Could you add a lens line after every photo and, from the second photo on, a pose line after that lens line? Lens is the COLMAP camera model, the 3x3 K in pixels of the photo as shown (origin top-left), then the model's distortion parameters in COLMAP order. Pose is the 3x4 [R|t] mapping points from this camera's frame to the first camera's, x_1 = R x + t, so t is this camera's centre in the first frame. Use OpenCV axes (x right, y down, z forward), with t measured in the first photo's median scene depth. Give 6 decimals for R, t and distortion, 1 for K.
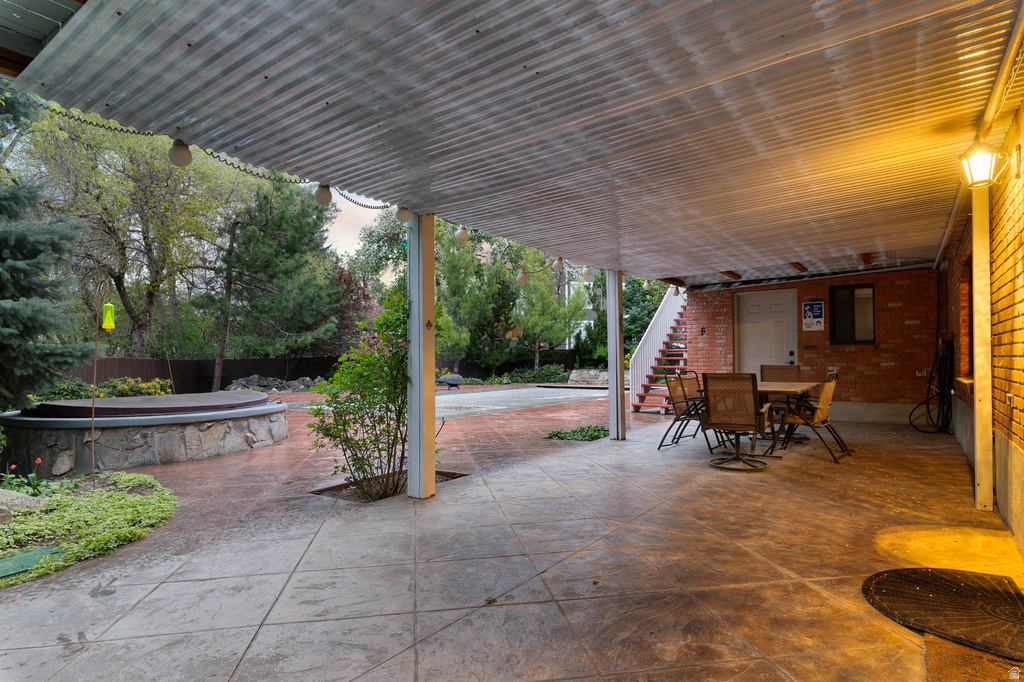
lens RADIAL K [[548.3, 0, 512.0], [0, 548.3, 341.0], [0, 0, 1]] dist [0.000303, -0.000437]
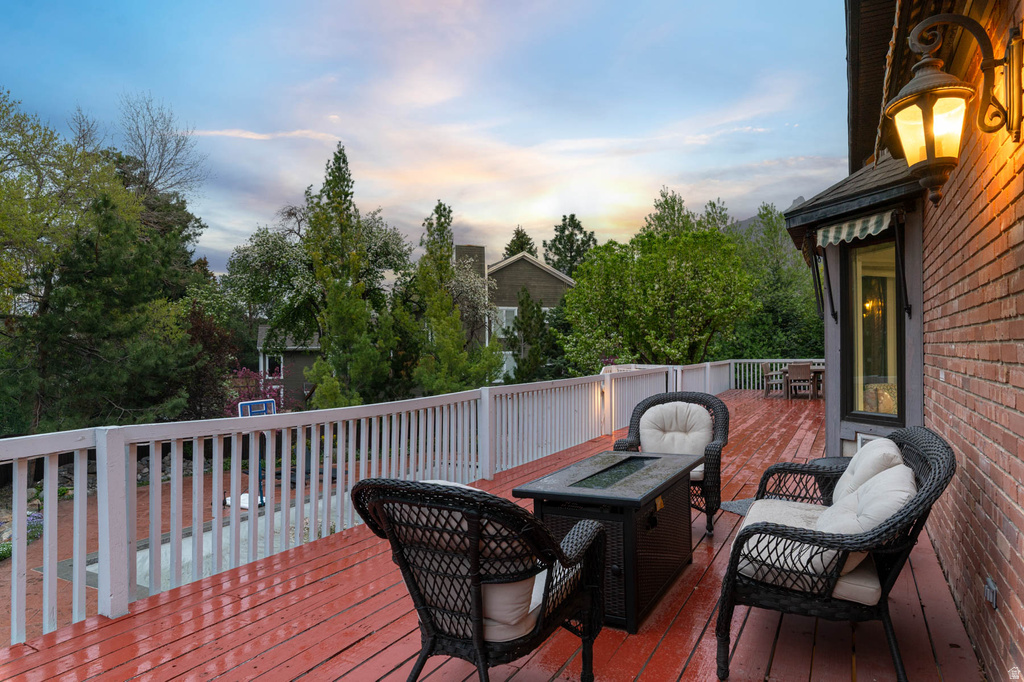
lens RADIAL K [[620.3, 0, 512.0], [0, 620.3, 341.0], [0, 0, 1]] dist [-0.003642, -0.000393]
pose [[0.993132, -0.001753, 0.116988, 0.037017], [-0.000316, 0.999844, 0.017665, -0.110275], [-0.117001, -0.017581, 0.992976, 0.042804]]
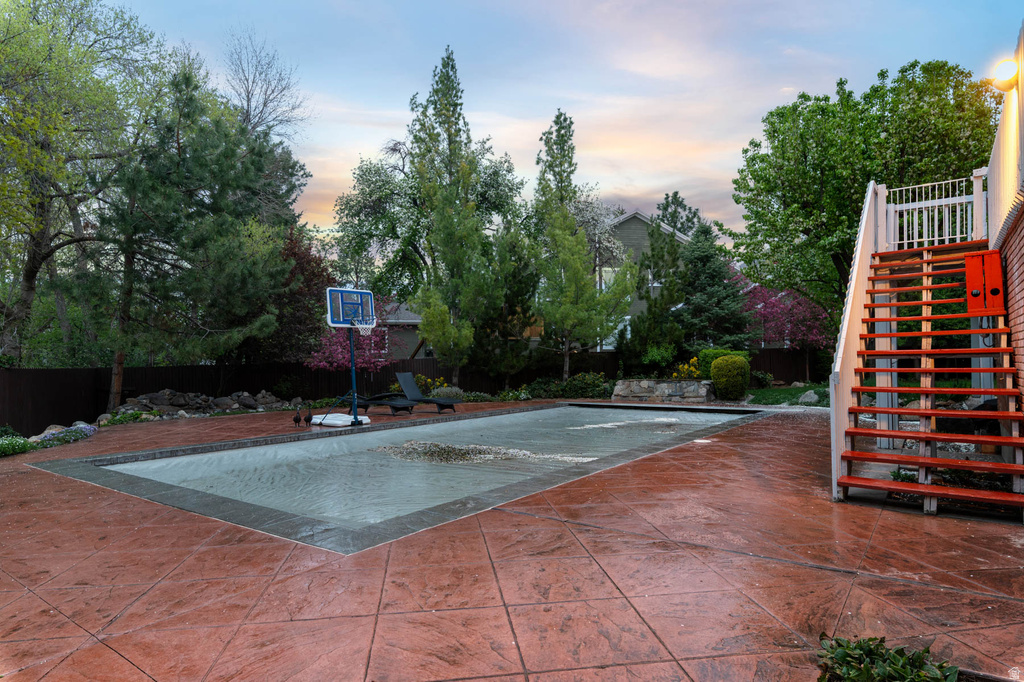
lens RADIAL K [[570.4, 0, 512.0], [0, 570.4, 341.0], [0, 0, 1]] dist [0.003955, 0.000667]
pose [[0.999662, -0.003422, -0.025763, -0.007307], [0.003329, 0.999988, -0.003628, 0.003624], [0.025775, 0.003541, 0.999661, 0.248944]]
